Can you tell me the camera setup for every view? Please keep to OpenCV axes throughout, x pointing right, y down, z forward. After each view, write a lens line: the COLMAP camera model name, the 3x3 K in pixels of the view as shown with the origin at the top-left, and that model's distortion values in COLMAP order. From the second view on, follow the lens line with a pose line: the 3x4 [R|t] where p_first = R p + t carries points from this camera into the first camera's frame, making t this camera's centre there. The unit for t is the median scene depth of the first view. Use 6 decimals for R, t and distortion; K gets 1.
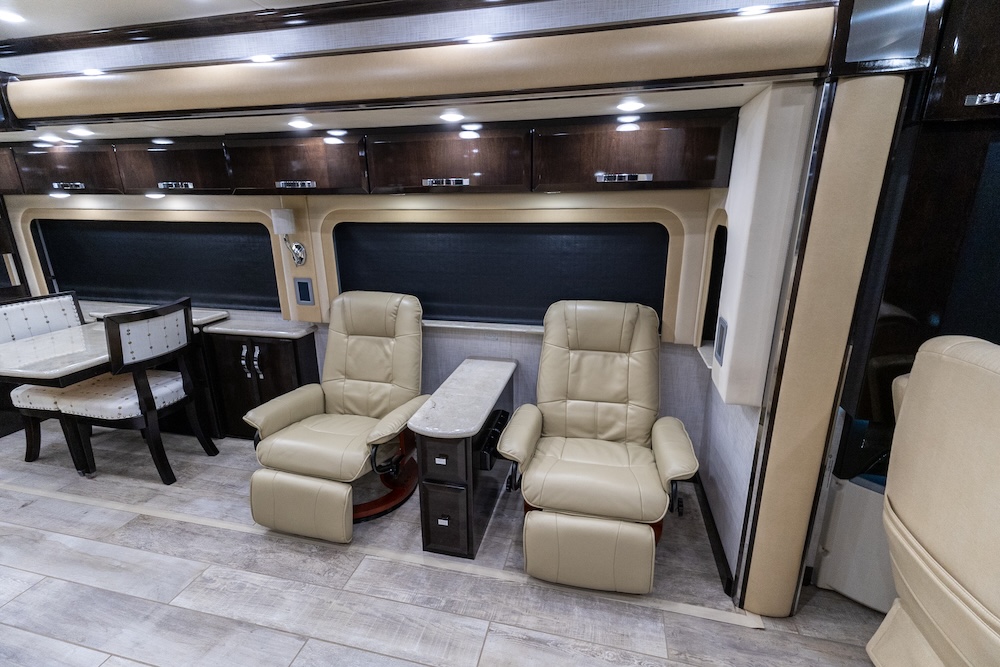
lens RADIAL K [[455.4, 0, 482.4], [0, 455.4, 314.2], [0, 0, 1]] dist [0.016277, 0.000493]
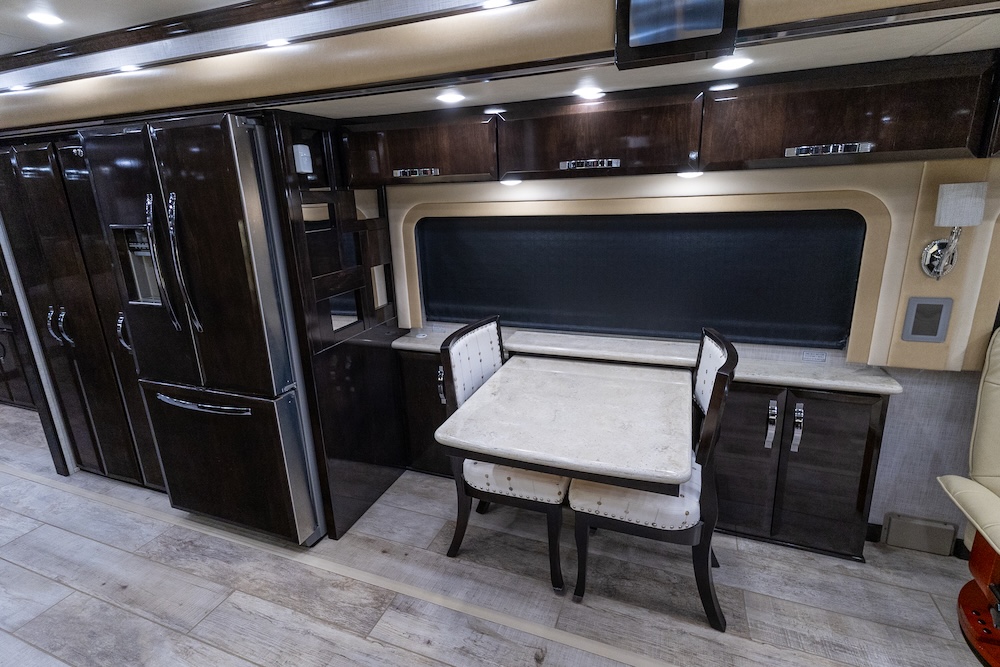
lens RADIAL K [[469.0, 0, 465.8], [0, 469.0, 305.5], [0, 0, 1]] dist [0.019080, -0.001299]
pose [[0.994348, -0.012938, -0.105381, -0.833671], [0.015419, 0.999622, 0.022768, -0.082735], [0.105046, -0.024264, 0.994171, 0.275260]]
